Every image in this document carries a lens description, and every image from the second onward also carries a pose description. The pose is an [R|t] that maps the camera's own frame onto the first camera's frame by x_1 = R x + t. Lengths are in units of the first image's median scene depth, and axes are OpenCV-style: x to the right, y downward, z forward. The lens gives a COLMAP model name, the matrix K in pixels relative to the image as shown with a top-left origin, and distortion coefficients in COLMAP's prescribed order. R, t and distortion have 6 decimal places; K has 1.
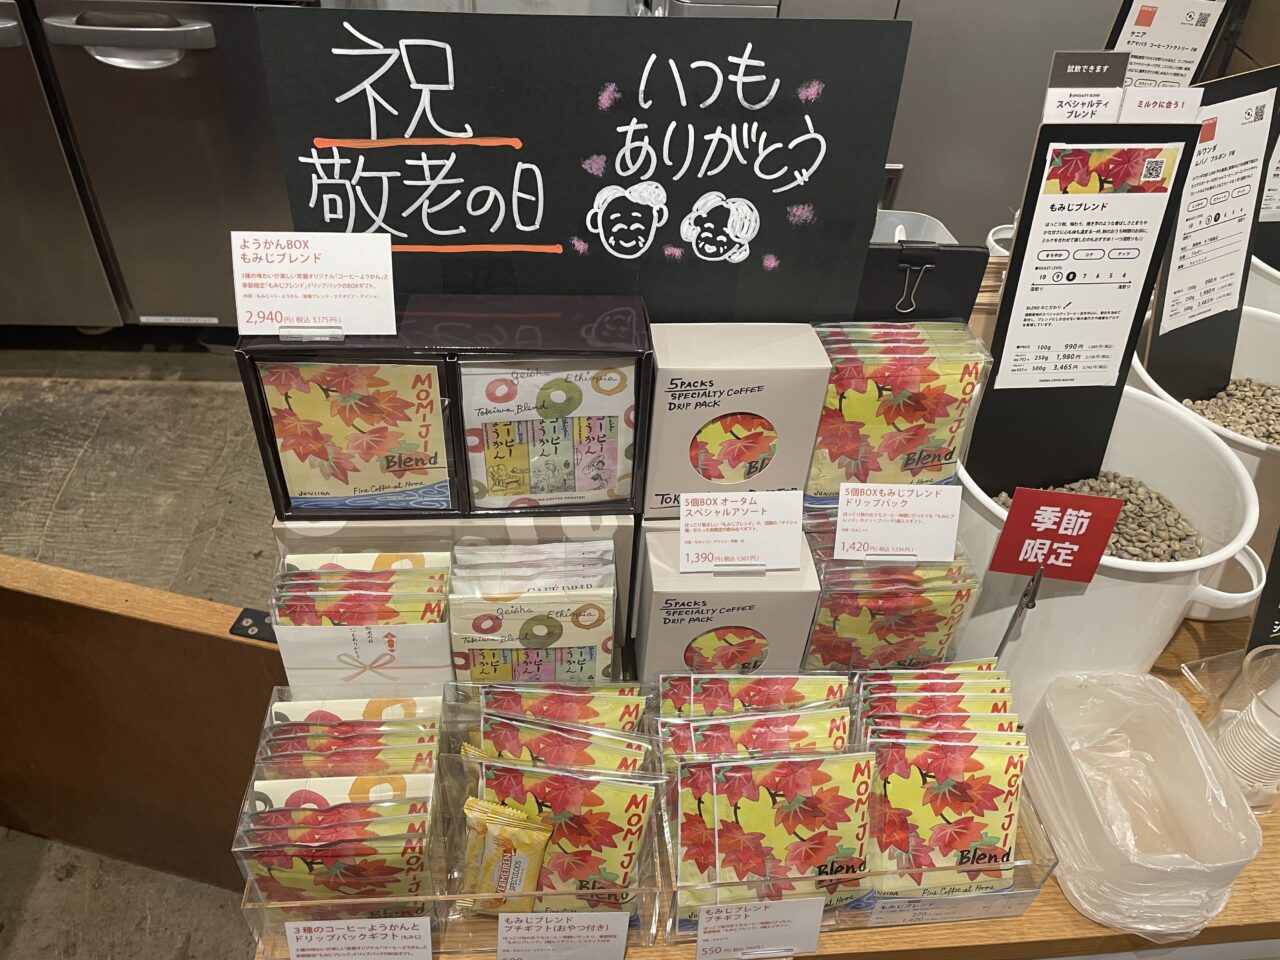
lens RADIAL K [[983.0, 0, 637.8], [0, 983.0, 476.0], [0, 0, 1]] dist [0.065540, -0.083287]
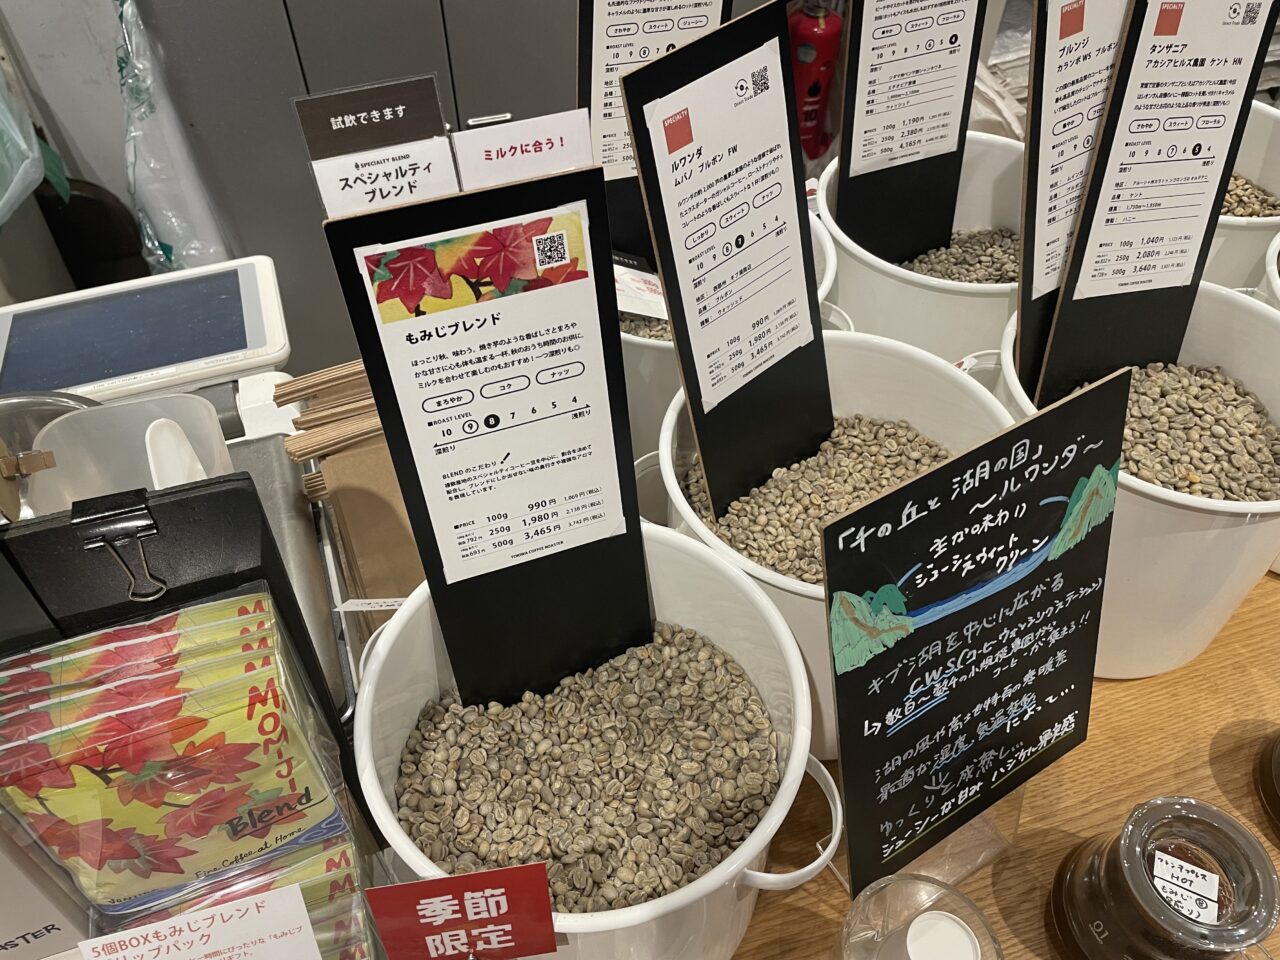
lens RADIAL K [[983.0, 0, 632.8], [0, 983.0, 491.1], [0, 0, 1]] dist [0.065540, -0.083287]
pose [[0.967858, -0.221468, 0.119176, 0.450323], [0.205573, 0.969643, 0.132407, -0.228456], [-0.144882, -0.103652, 0.984005, 0.367947]]
